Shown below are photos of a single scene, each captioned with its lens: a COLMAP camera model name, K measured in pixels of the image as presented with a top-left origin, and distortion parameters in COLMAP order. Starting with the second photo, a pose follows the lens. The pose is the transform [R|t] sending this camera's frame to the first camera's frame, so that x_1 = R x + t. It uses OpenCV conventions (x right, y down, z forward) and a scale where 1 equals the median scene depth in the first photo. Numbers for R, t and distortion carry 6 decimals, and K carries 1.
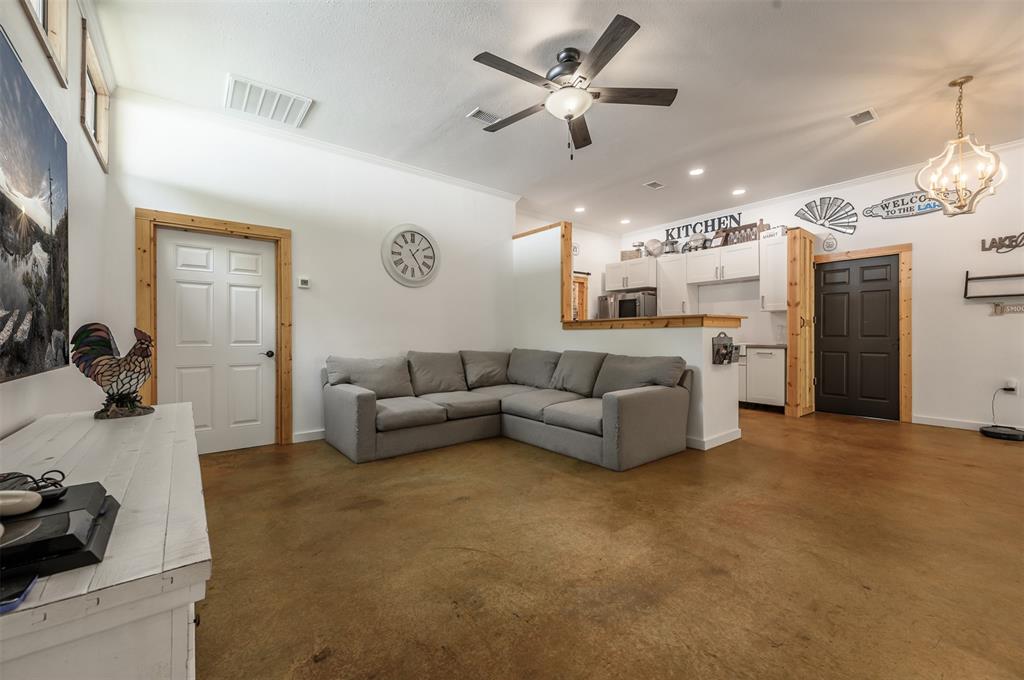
lens RADIAL K [[397.0, 0, 511.2], [0, 397.0, 337.9], [0, 0, 1]] dist [0.002504, 0.000486]
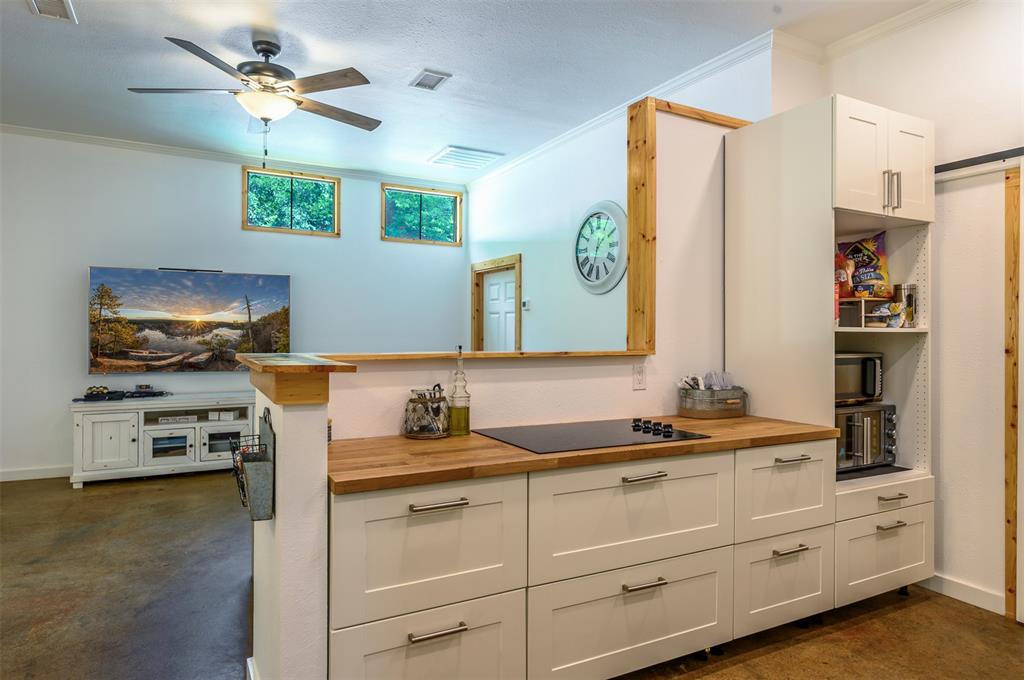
lens RADIAL K [[601.8, 0, 503.4], [0, 601.8, 336.2], [0, 0, 1]] dist [0.022172, -0.001300]
pose [[-0.166808, 0.007475, -0.985961, 0.832919], [-0.010468, 0.999901, 0.009352, -0.067770], [0.985934, 0.011881, -0.166713, 1.064038]]
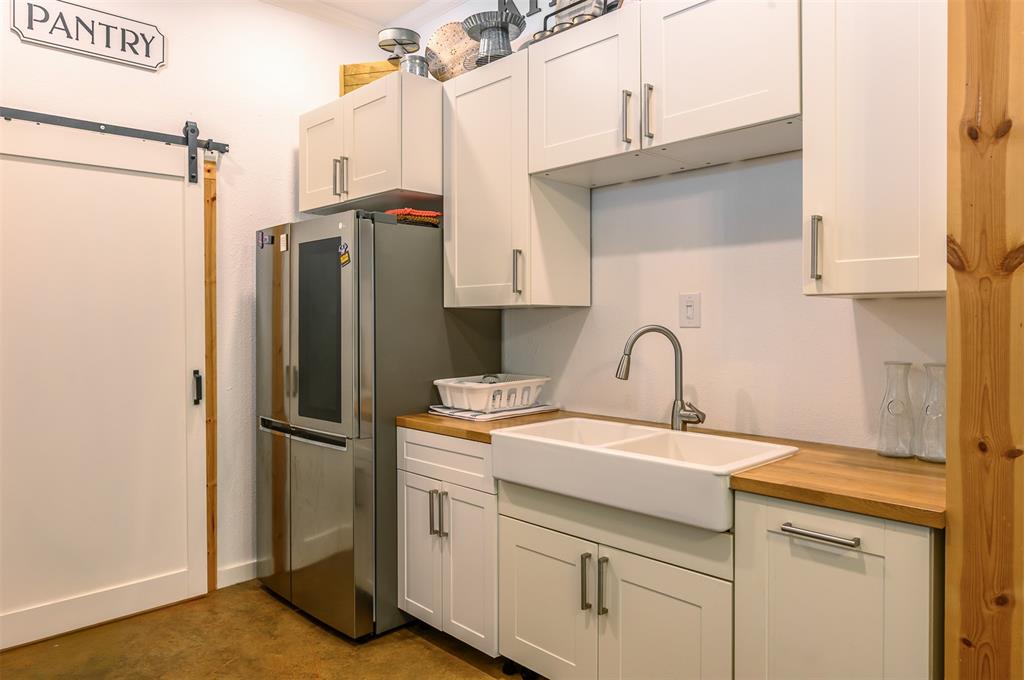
lens RADIAL K [[679.8, 0, 507.2], [0, 679.8, 333.8], [0, 0, 1]] dist [-0.000895, 0.001388]
pose [[0.994878, -0.009065, 0.100674, 0.452969], [0.007230, 0.999801, 0.018578, -0.056263], [-0.100822, -0.017755, 0.994746, 0.690427]]
